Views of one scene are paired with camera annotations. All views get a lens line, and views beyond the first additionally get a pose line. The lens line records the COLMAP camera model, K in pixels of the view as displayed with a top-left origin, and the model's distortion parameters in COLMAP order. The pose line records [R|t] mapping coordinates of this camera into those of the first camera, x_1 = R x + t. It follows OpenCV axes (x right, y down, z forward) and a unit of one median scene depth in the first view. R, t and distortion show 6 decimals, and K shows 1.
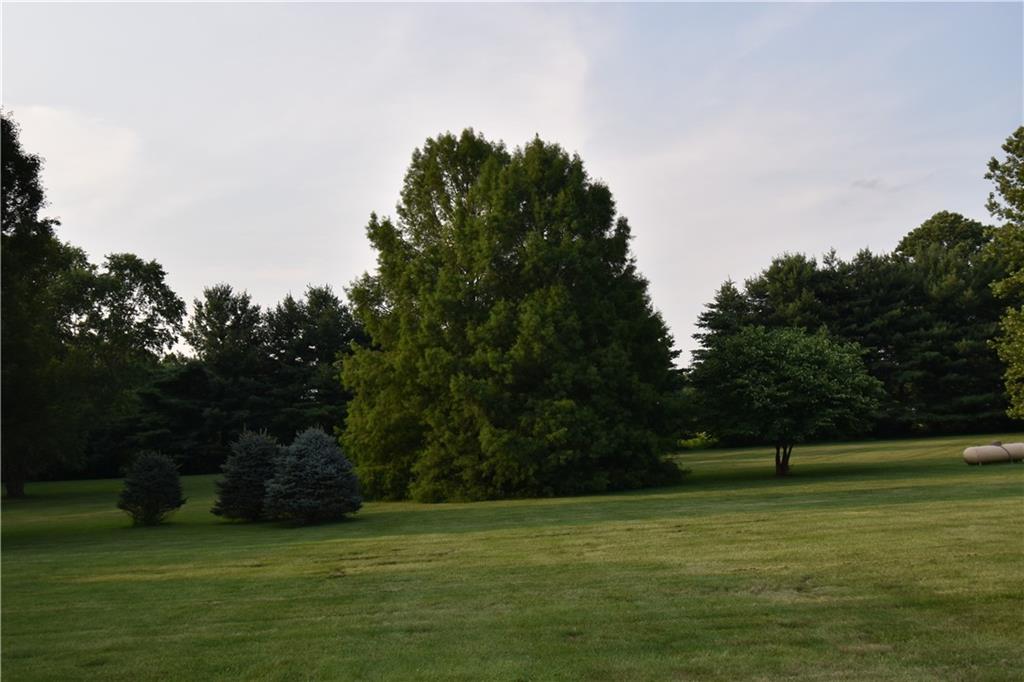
lens RADIAL K [[873.1, 0, 512.0], [0, 873.1, 341.0], [0, 0, 1]] dist [-0.005956, -0.004732]
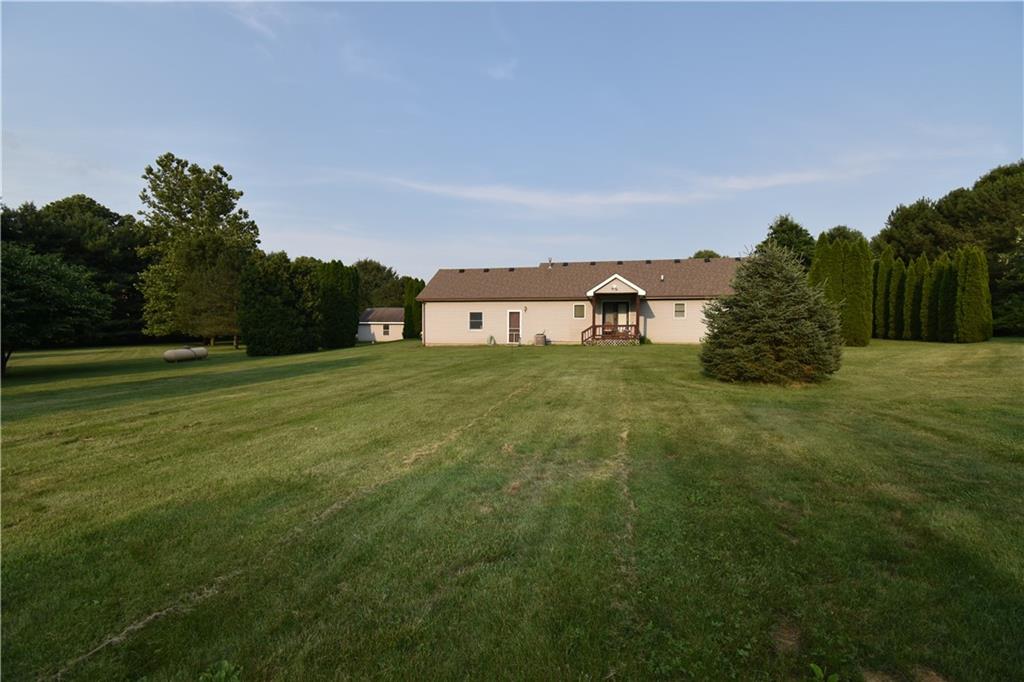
lens RADIAL K [[475.1, 0, 485.5], [0, 475.1, 325.4], [0, 0, 1]] dist [-0.001078, -0.000518]
pose [[0.333649, 0.043222, 0.941706, -0.036113], [-0.093853, 0.995508, -0.012439, 0.035151], [-0.938014, -0.084231, 0.336207, 0.207786]]
